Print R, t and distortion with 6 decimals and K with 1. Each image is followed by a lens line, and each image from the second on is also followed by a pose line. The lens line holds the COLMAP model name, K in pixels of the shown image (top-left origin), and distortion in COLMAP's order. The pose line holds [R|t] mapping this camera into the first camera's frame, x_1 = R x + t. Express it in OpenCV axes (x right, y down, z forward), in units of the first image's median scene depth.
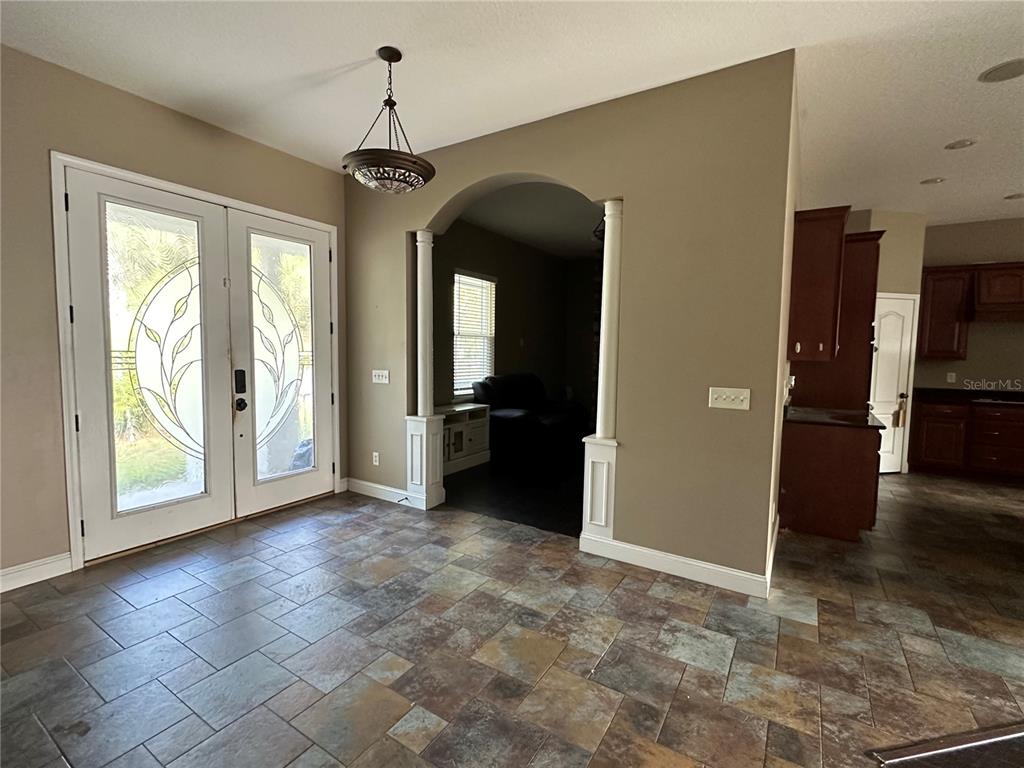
lens RADIAL K [[471.0, 0, 509.8], [0, 471.0, 382.8], [0, 0, 1]] dist [-0.003953, 0.000825]
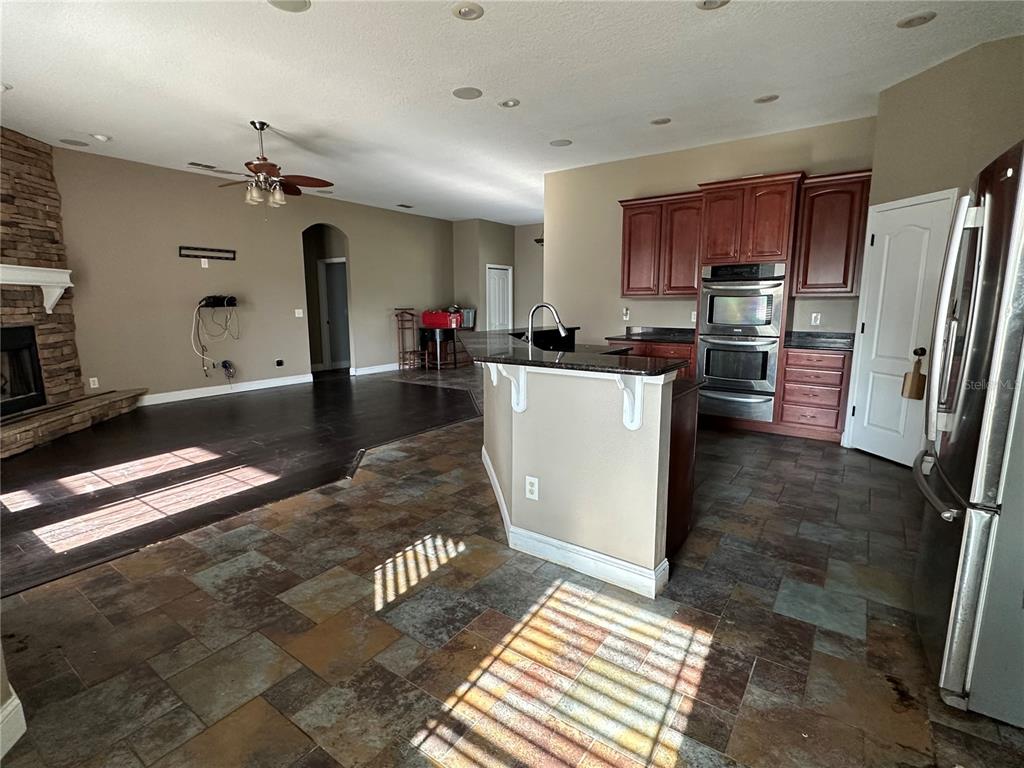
lens RADIAL K [[498.0, 0, 507.9], [0, 498.0, 382.4], [0, 0, 1]] dist [-0.000457, -0.001490]
pose [[-0.062707, 0.145269, -0.987403, 2.803460], [-0.071046, 0.986190, 0.149603, 0.012048], [0.995500, 0.079532, -0.051520, 0.835658]]
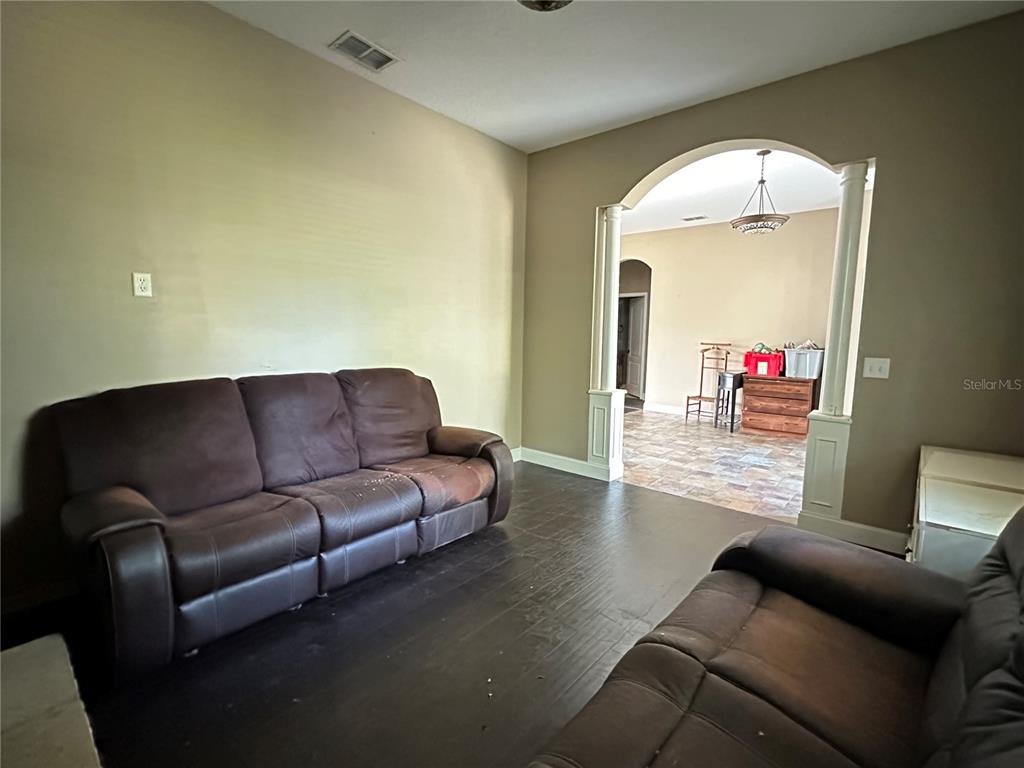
lens RADIAL K [[471.0, 0, 510.7], [0, 471.0, 385.6], [0, 0, 1]] dist [-0.003953, 0.000825]
pose [[-0.987608, -0.049780, 0.148835, 0.299052], [-0.021342, 0.982151, 0.186879, -0.144159], [-0.155482, 0.181387, -0.971043, 2.479566]]
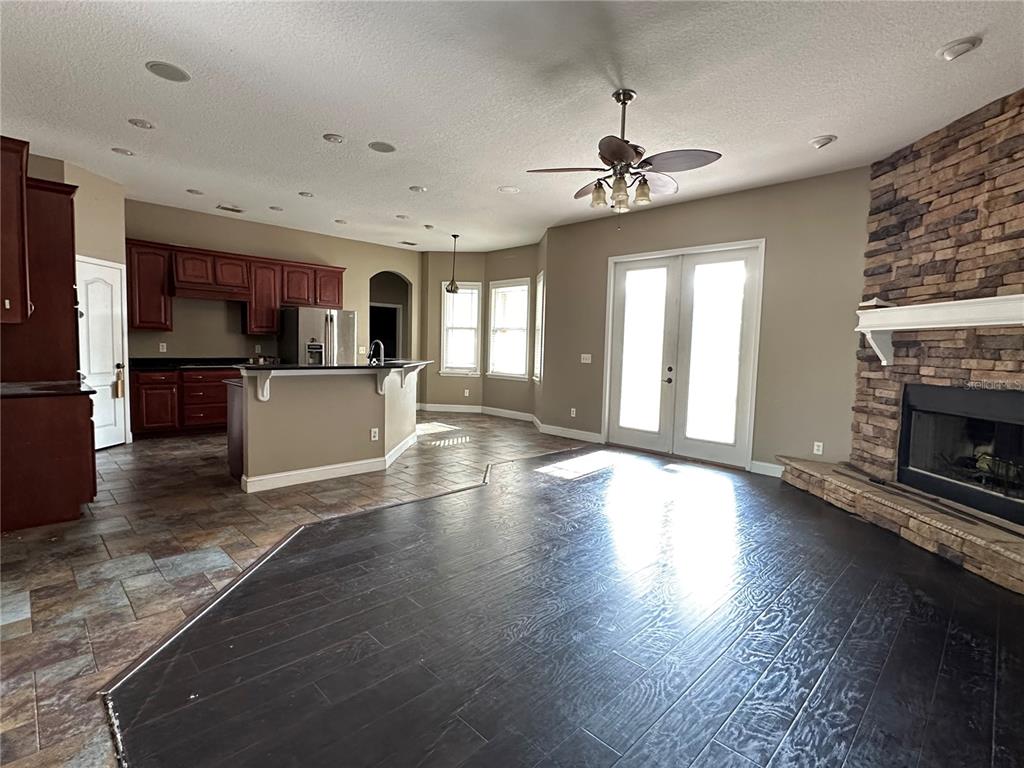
lens RADIAL K [[498.0, 0, 511.8], [0, 498.0, 383.7], [0, 0, 1]] dist [-0.000457, -0.001490]
pose [[0.220216, -0.082771, 0.971933, -0.006910], [0.047614, 0.996118, 0.074042, 0.047555], [-0.974288, 0.029973, 0.223302, -0.070561]]
